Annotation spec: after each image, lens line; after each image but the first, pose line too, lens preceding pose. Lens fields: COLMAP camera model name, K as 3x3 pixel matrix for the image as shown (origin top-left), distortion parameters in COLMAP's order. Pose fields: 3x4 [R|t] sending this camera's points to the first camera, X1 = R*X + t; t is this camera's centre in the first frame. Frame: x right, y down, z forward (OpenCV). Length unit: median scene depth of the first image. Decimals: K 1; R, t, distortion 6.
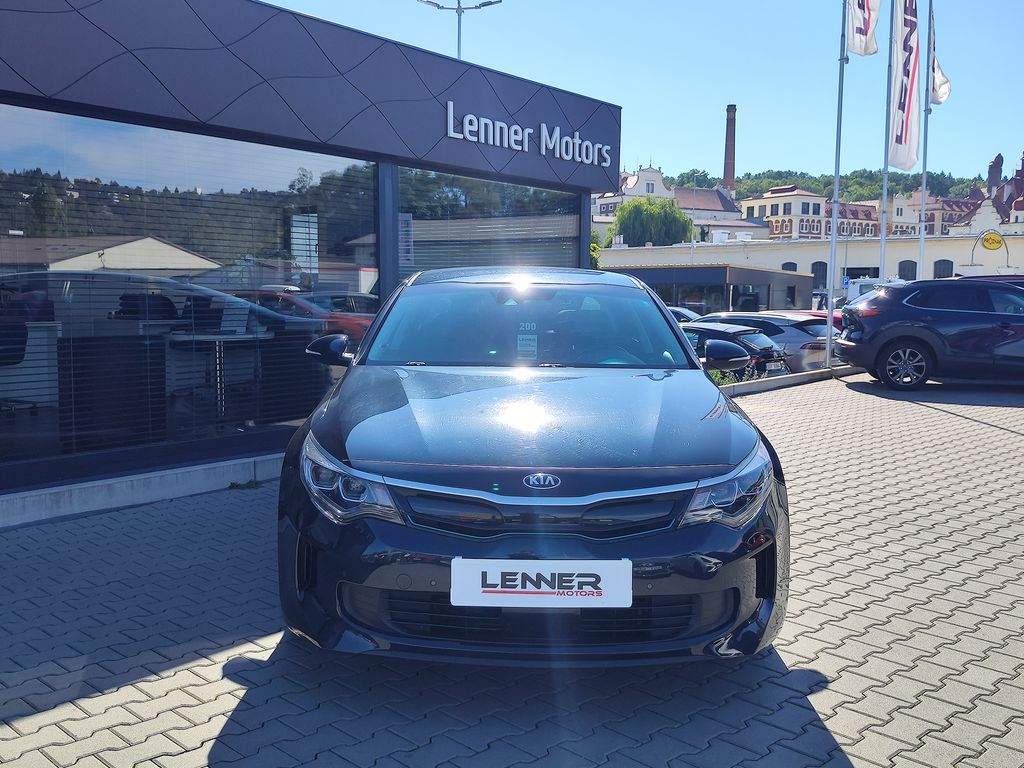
lens RADIAL K [[981.0, 0, 512.0], [0, 981.0, 384.0], [0, 0, 1]] dist [0.008402, -0.002080]
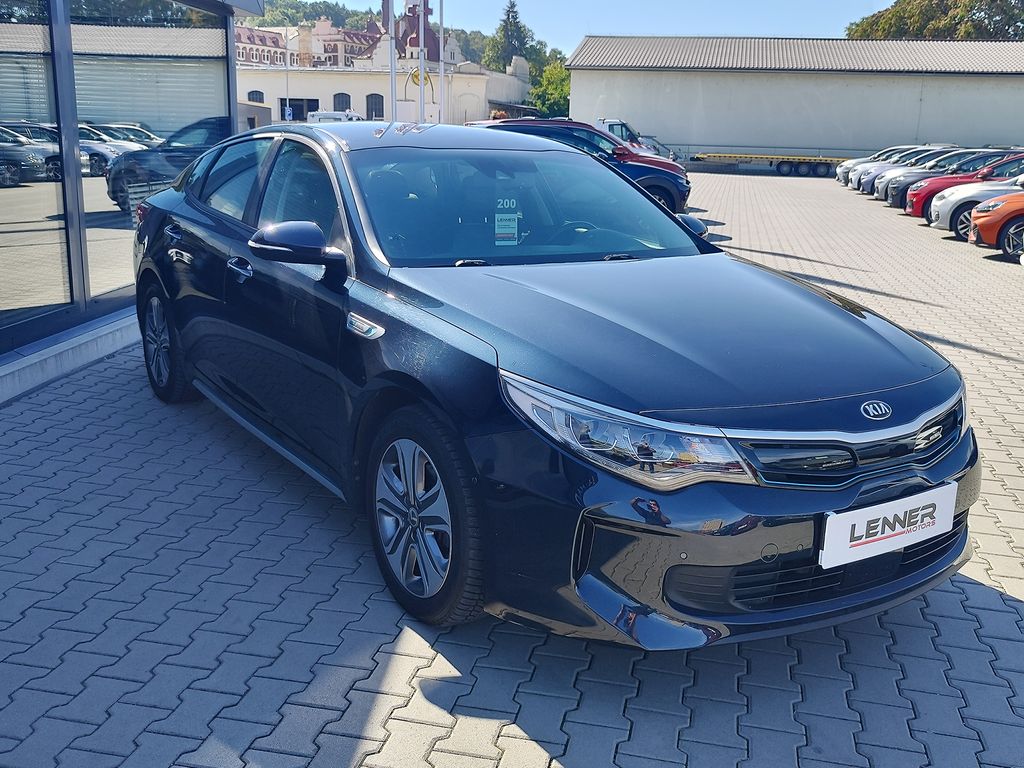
lens RADIAL K [[981.0, 0, 512.0], [0, 981.0, 384.0], [0, 0, 1]] dist [0.008402, -0.002080]
pose [[0.850739, -0.117106, 0.512377, -0.687206], [0.030105, 0.984119, 0.174939, -0.086046], [-0.524726, -0.133402, 0.840753, 0.437160]]
